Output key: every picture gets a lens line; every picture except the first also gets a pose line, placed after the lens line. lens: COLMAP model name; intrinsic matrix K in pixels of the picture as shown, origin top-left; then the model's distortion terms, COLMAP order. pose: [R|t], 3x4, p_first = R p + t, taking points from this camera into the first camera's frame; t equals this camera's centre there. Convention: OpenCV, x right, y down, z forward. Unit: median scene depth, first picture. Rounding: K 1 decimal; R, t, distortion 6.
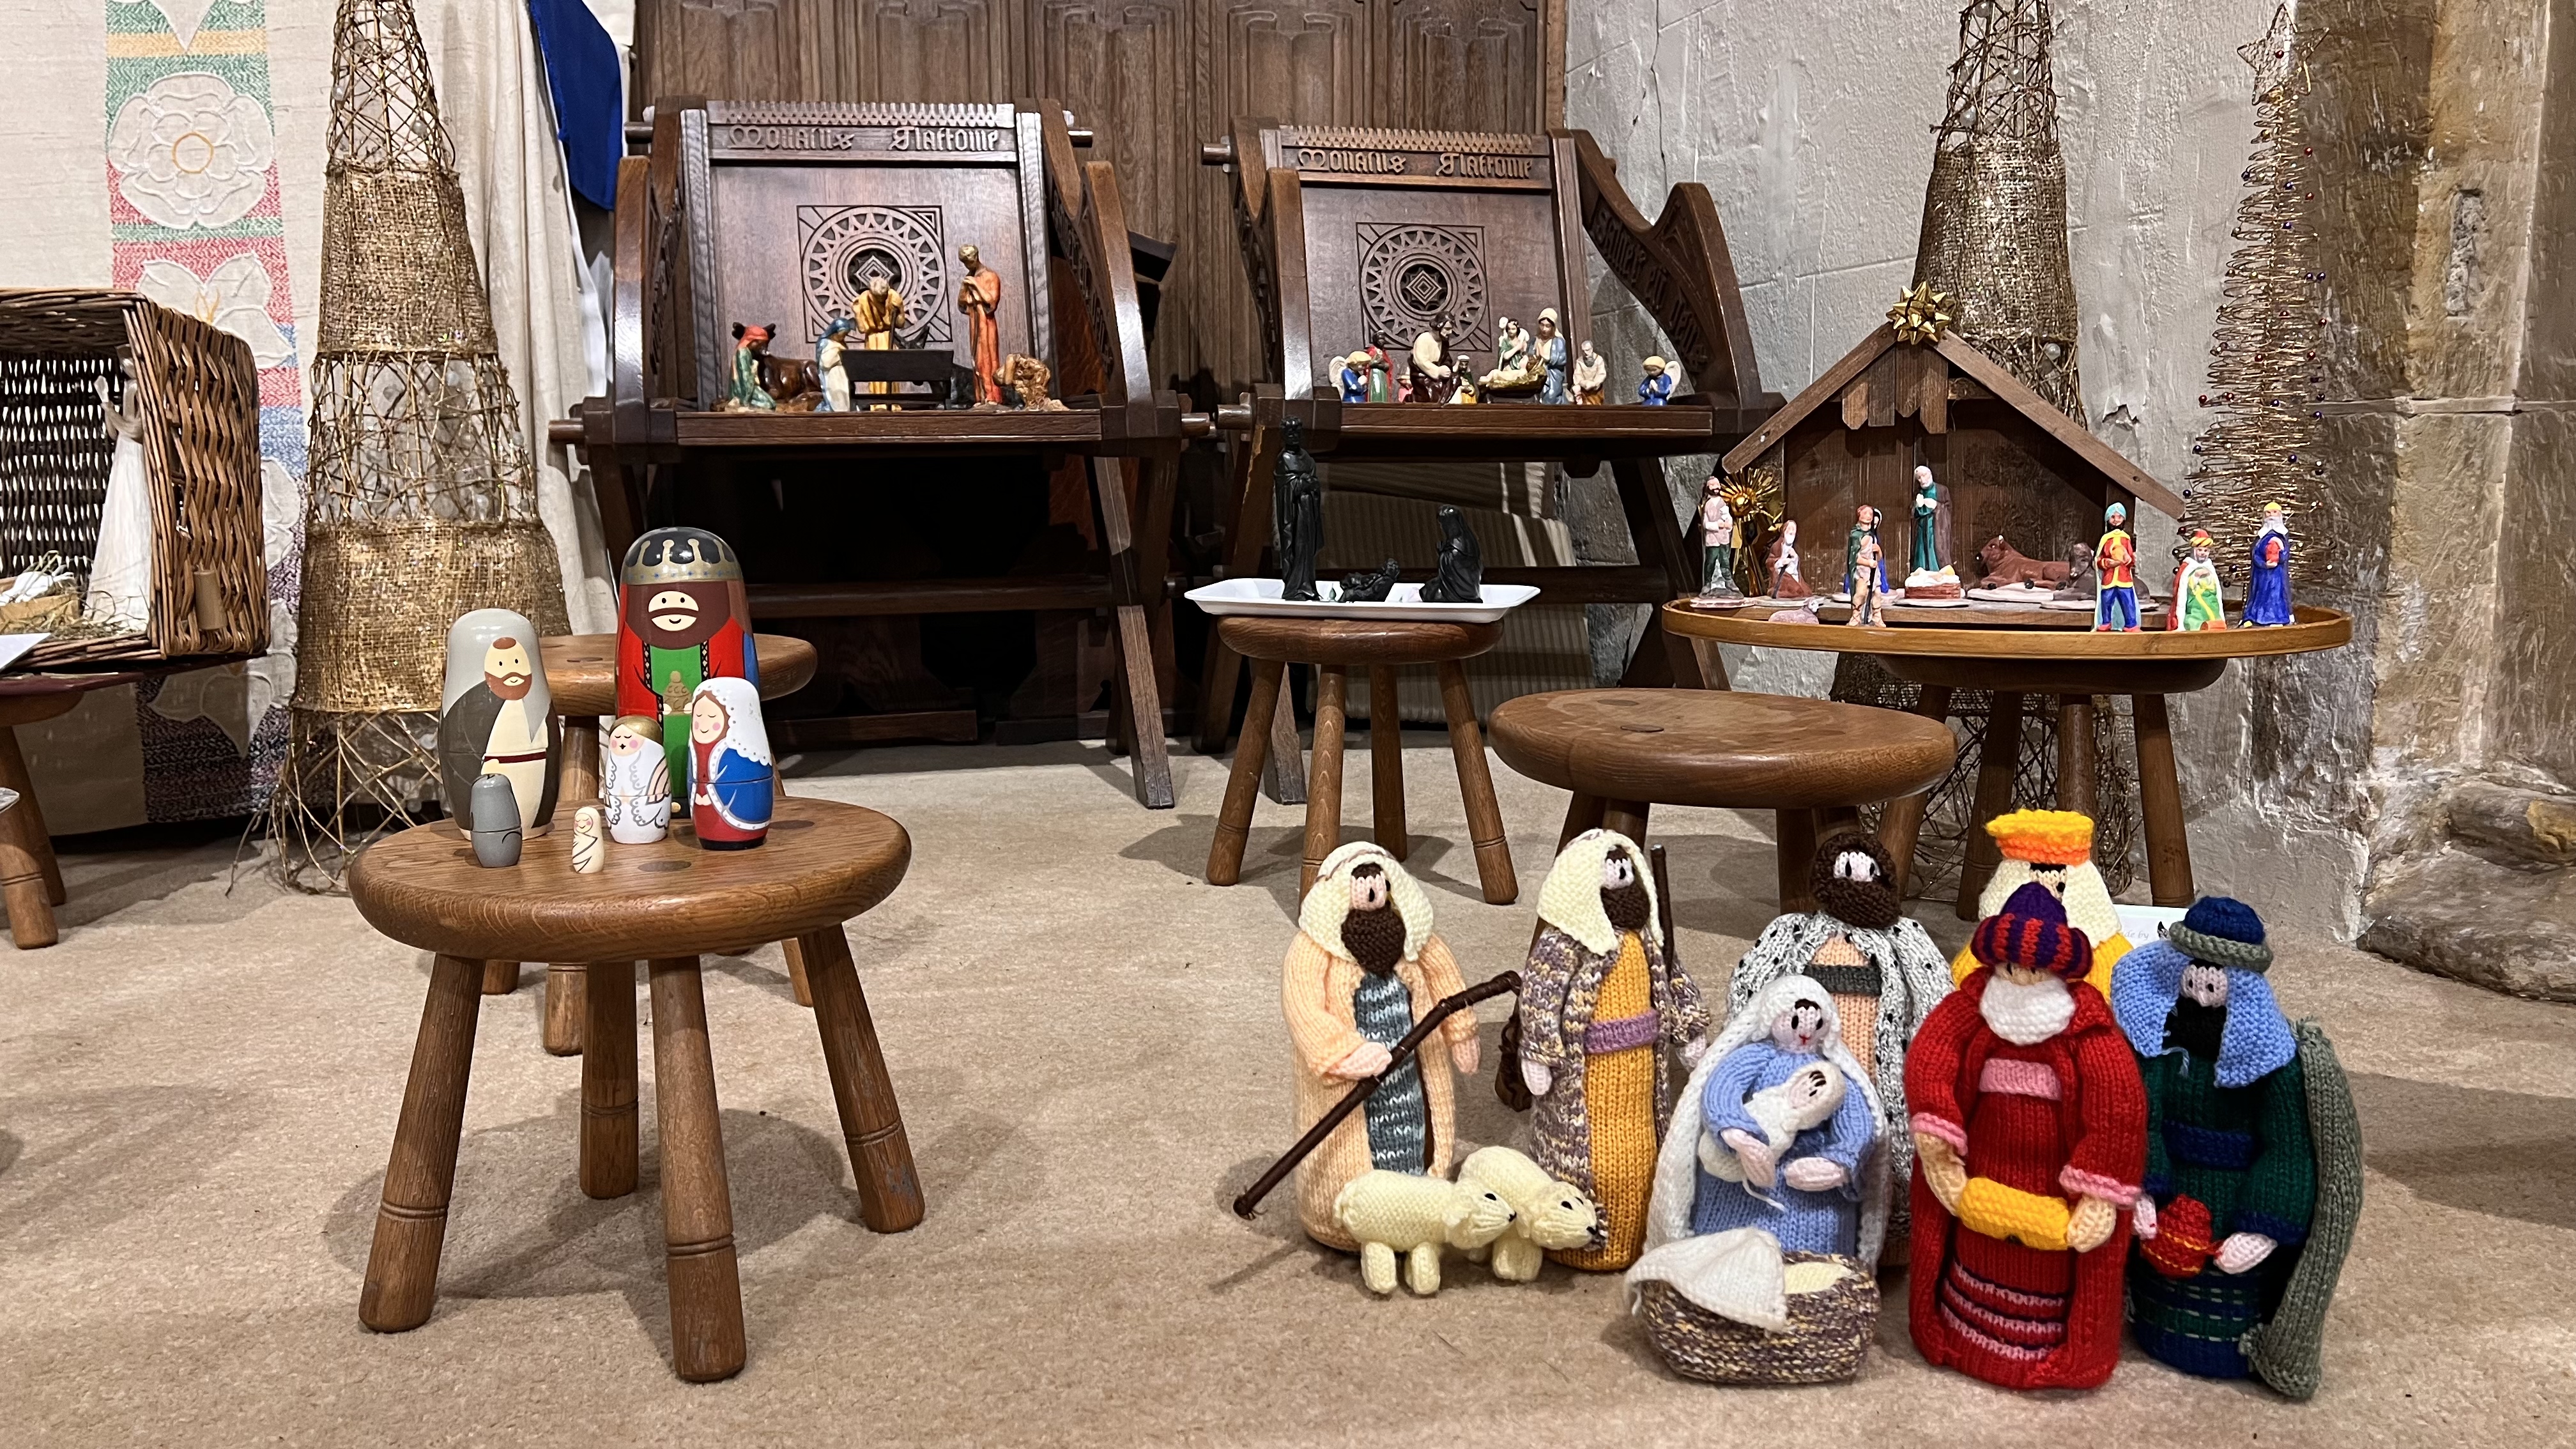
lens RADIAL K [[1951.1, 0, 1280.6], [0, 1951.1, 742.1], [0, 0, 1]] dist [0.057827, -0.054501]
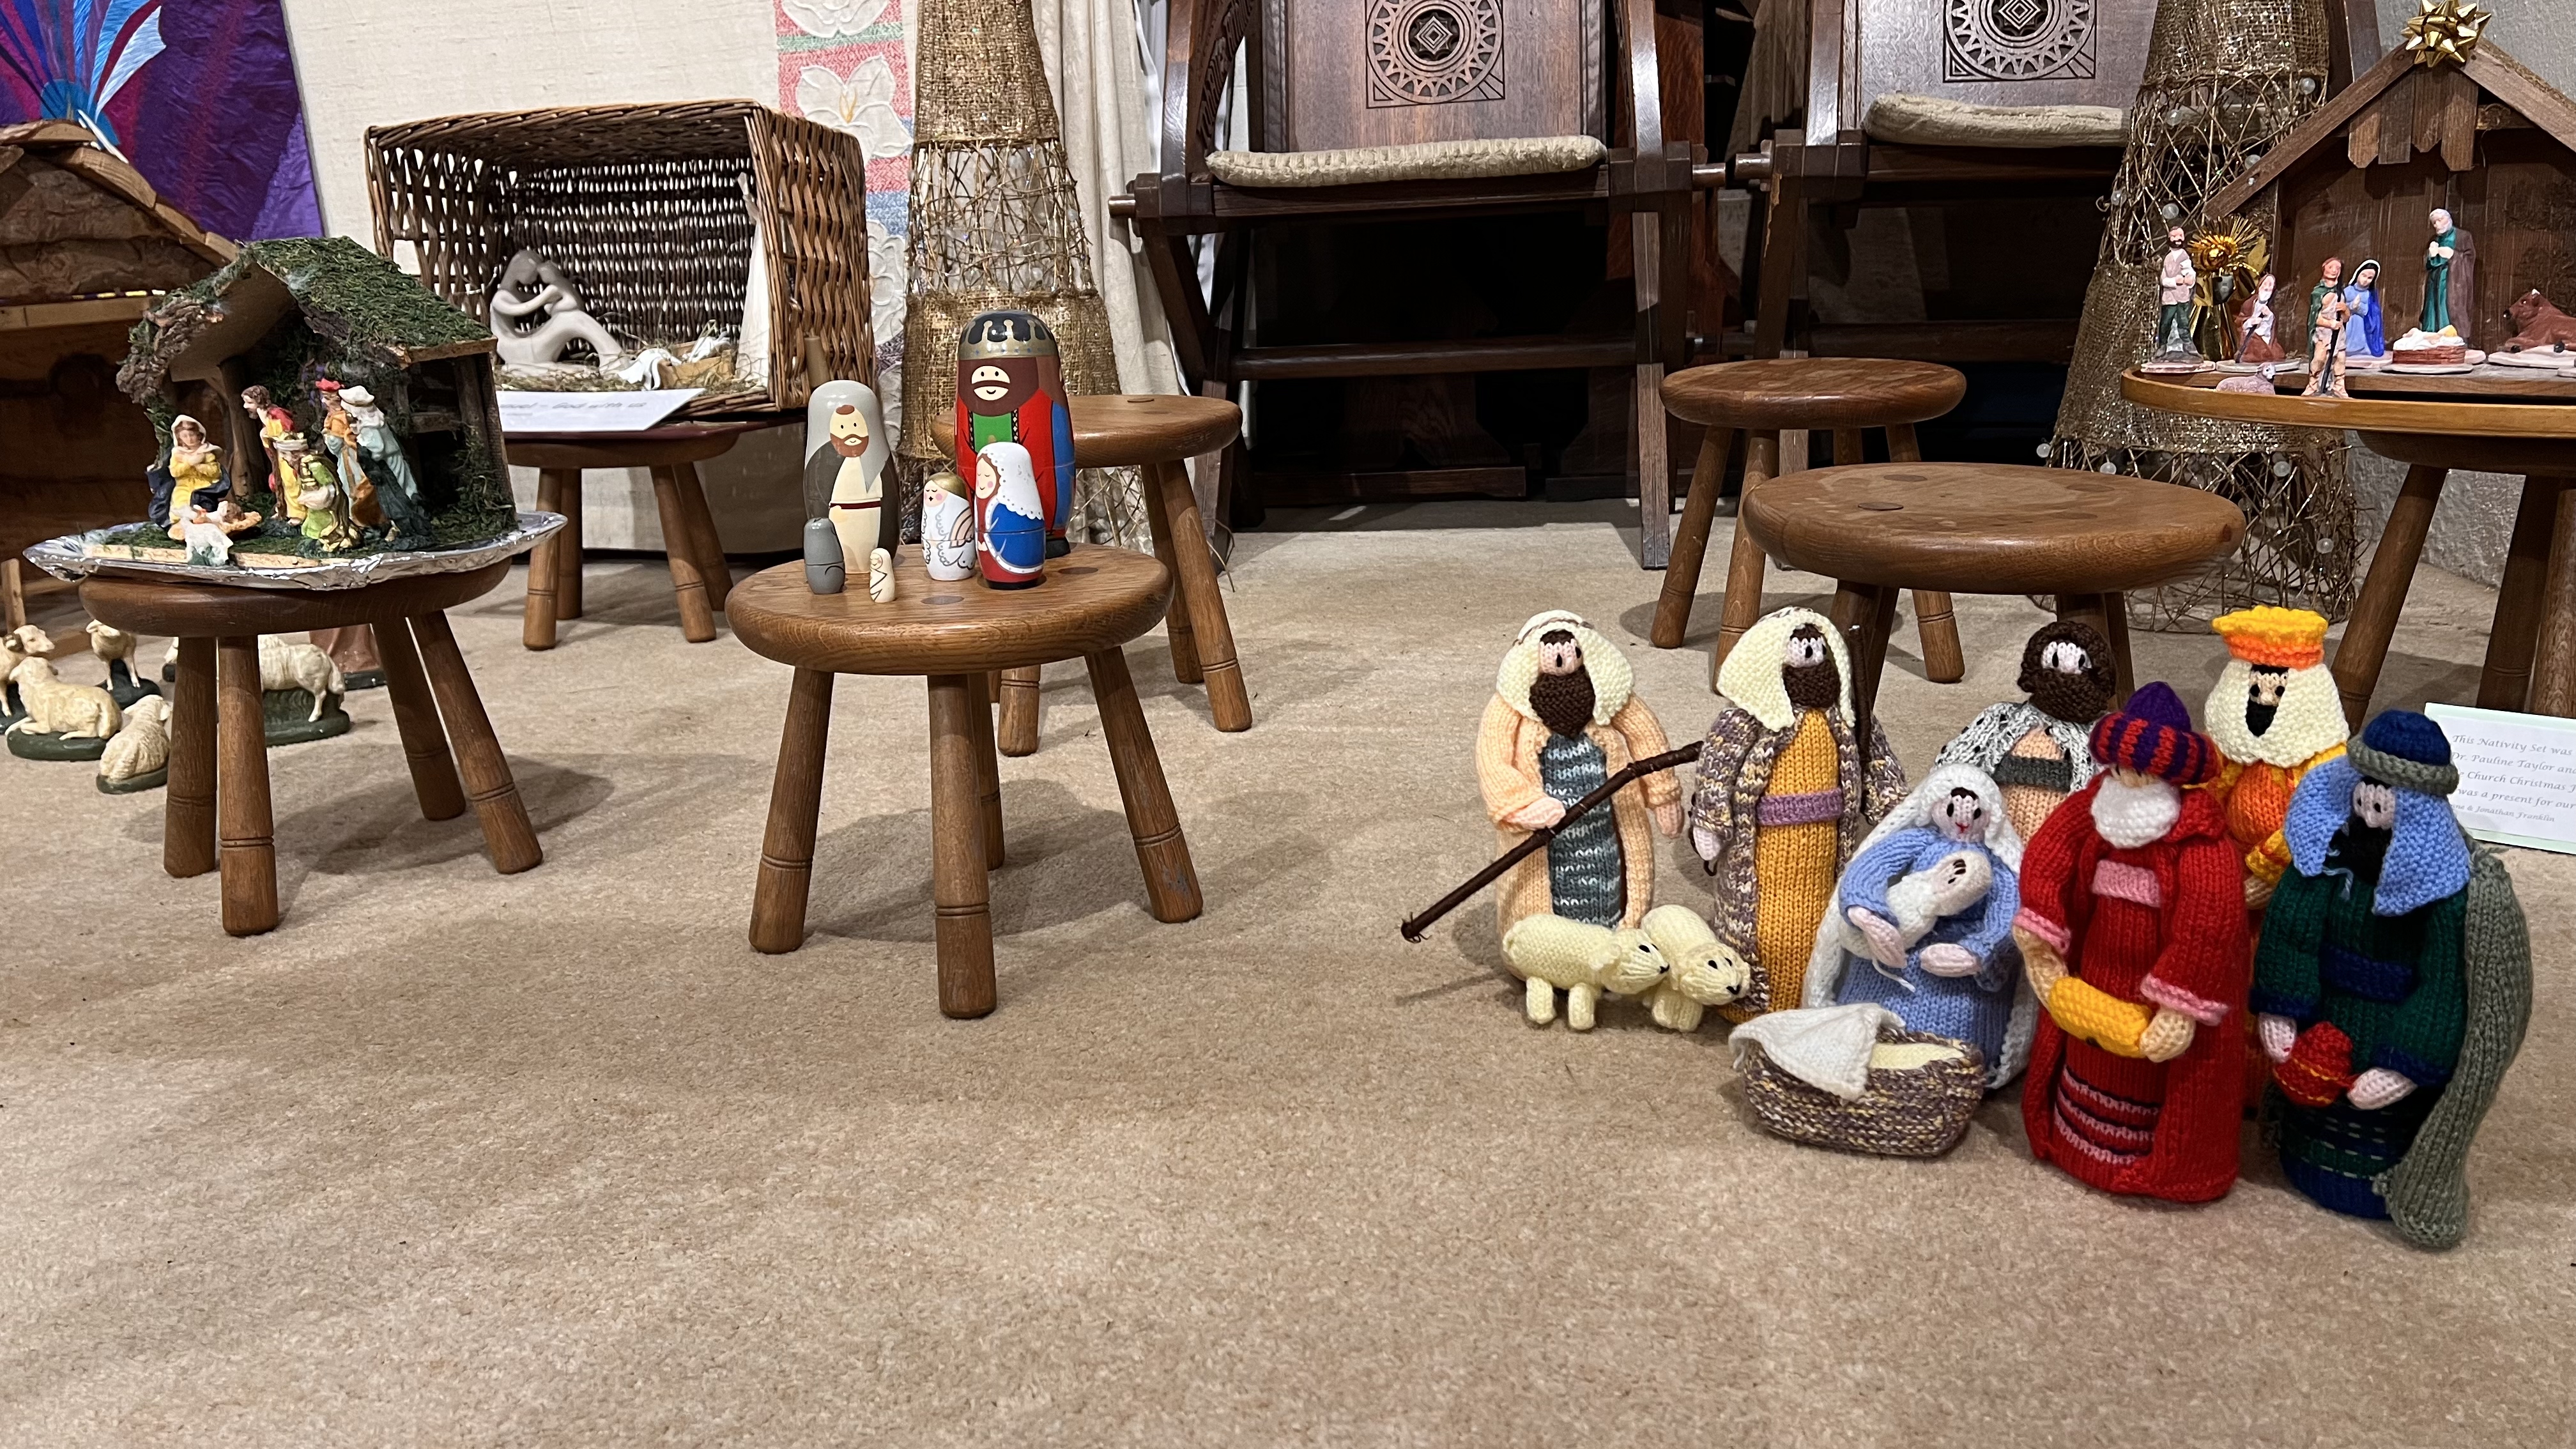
lens RADIAL K [[1944.1, 0, 1289.3], [0, 1944.1, 713.9], [0, 0, 1]] dist [0.077141, -0.084260]
pose [[0.930702, 0.067672, -0.359463, 0.286775], [-0.026550, 0.992643, 0.118133, -0.013009], [0.364812, -0.100403, 0.925652, -0.033031]]
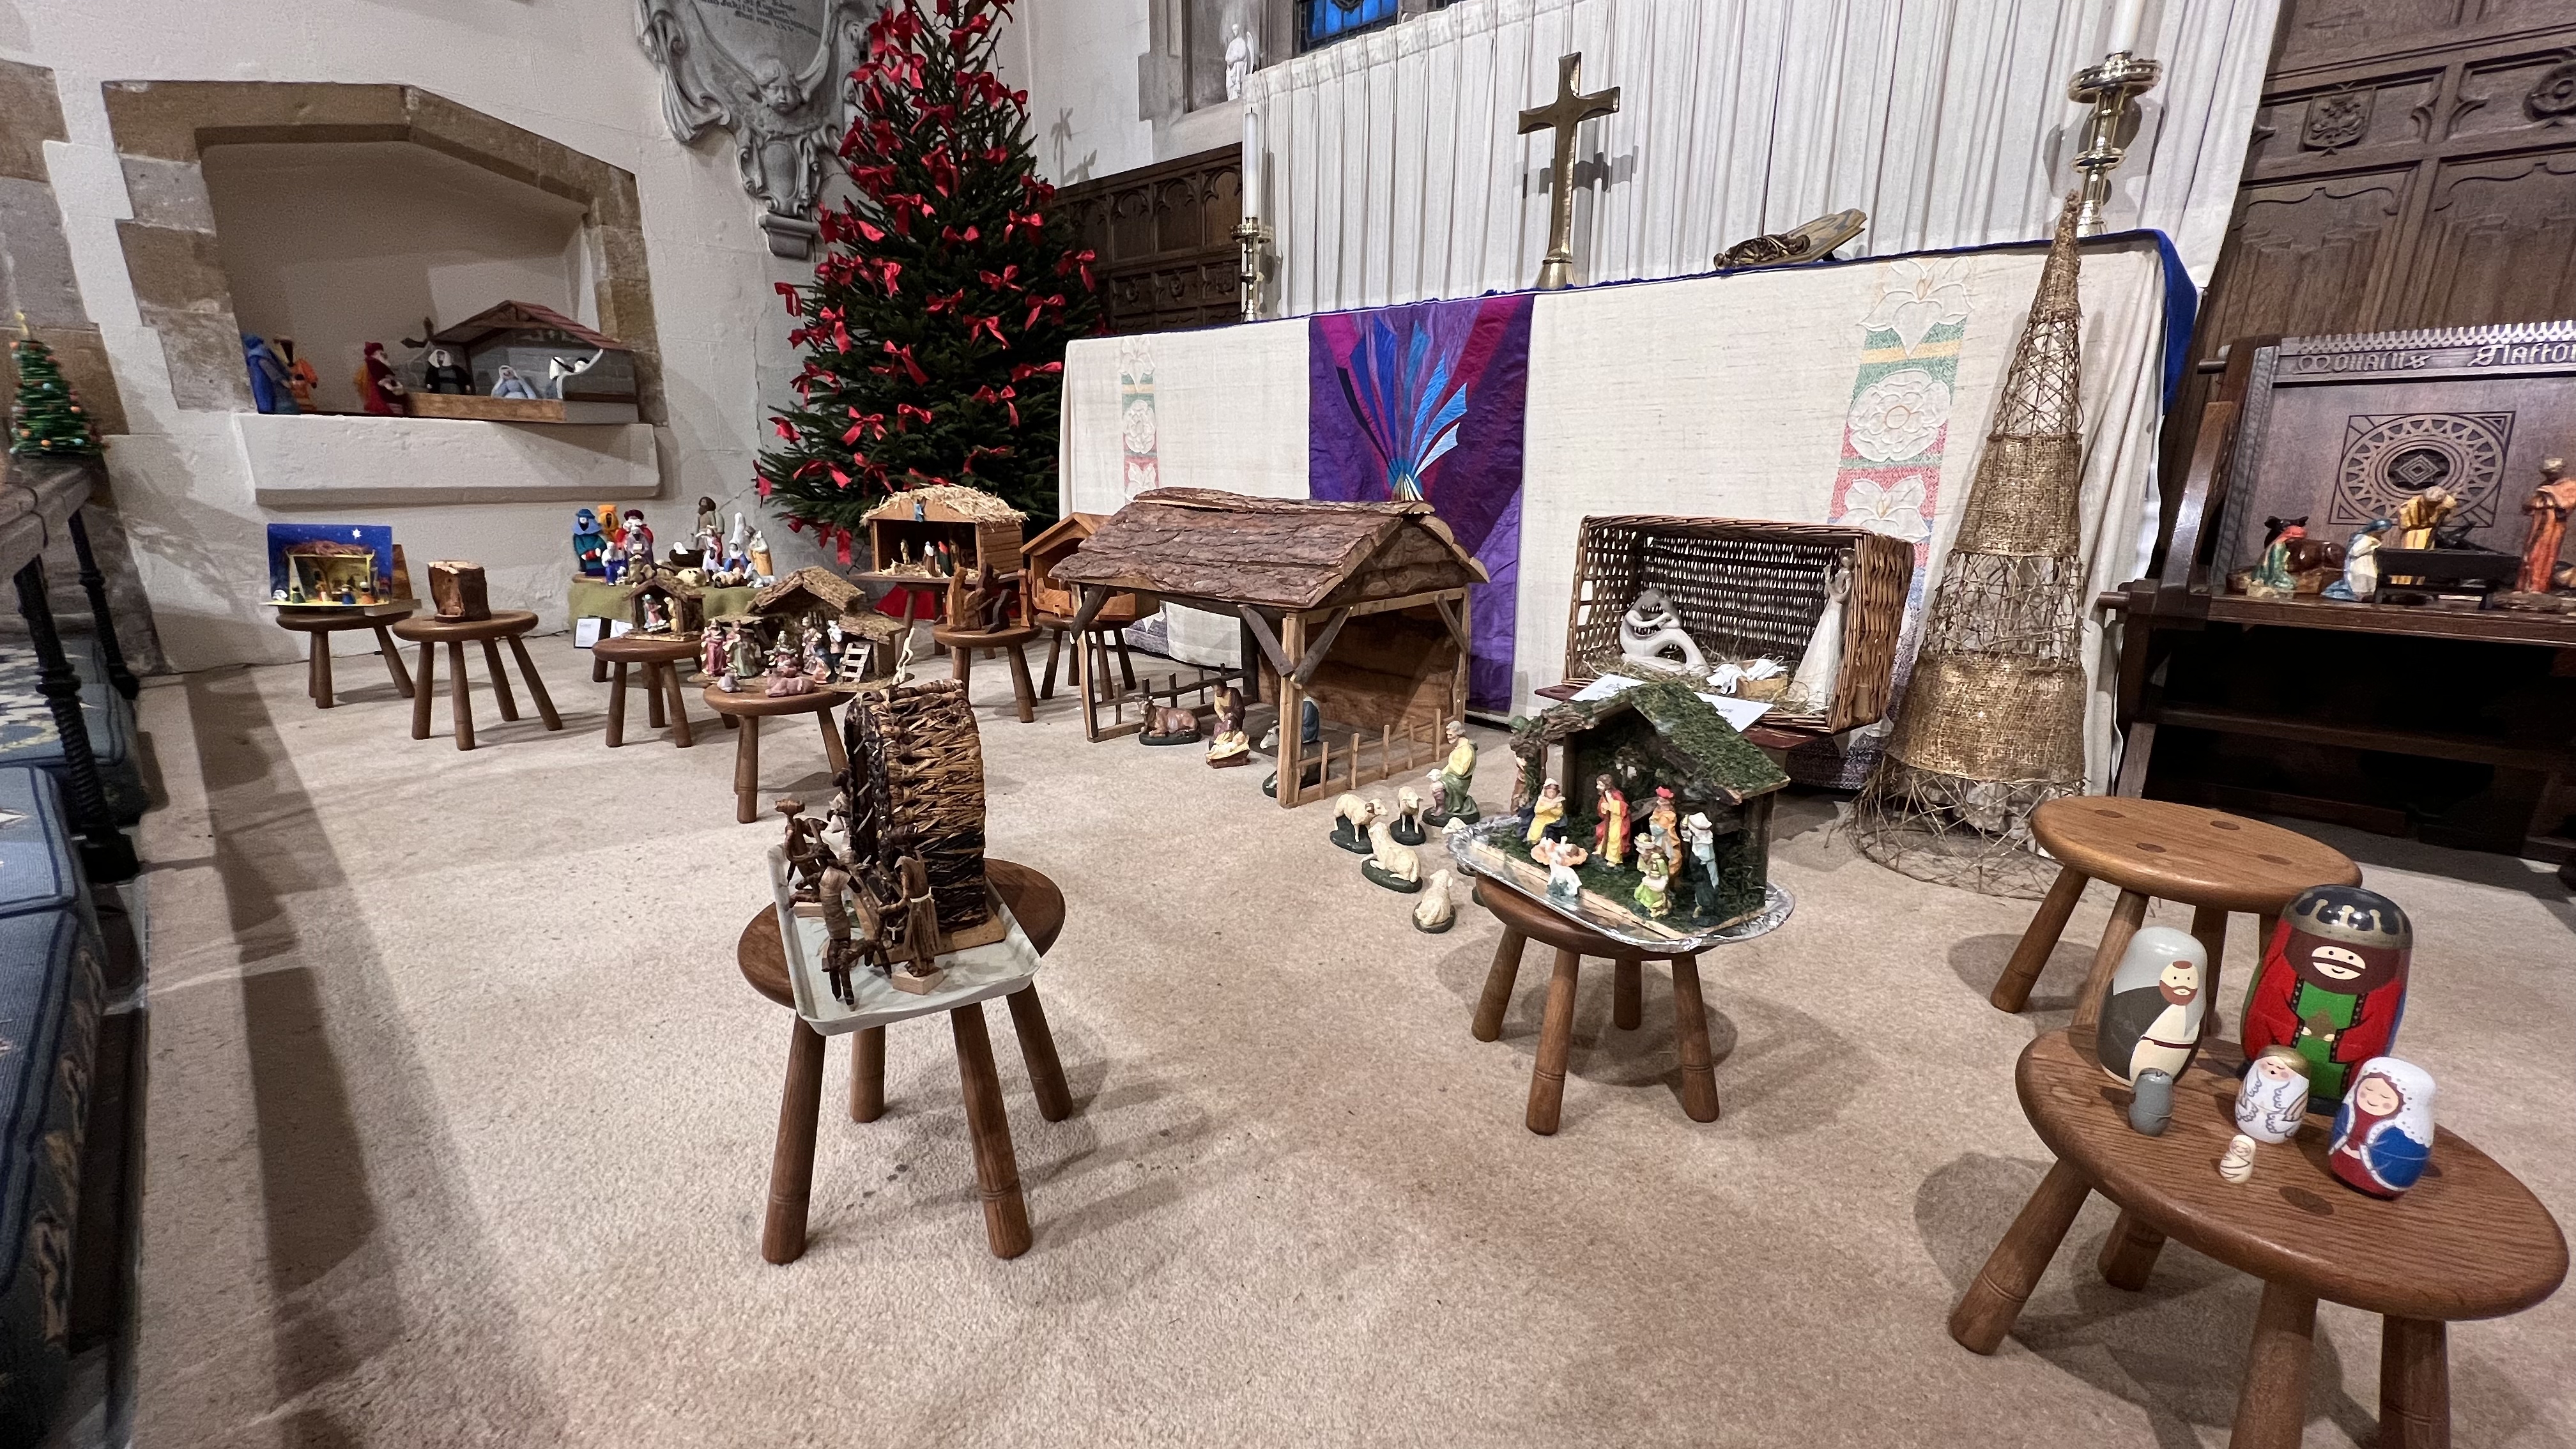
lens RADIAL K [[1032.0, 0, 1278.9], [0, 1032.0, 722.4], [0, 0, 1]] dist [0.000194, 0.000214]
pose [[0.593802, 0.217309, -0.774710, -0.231469], [-0.134911, 0.976097, 0.170392, -0.237151], [0.793220, 0.003337, 0.608926, 0.055346]]
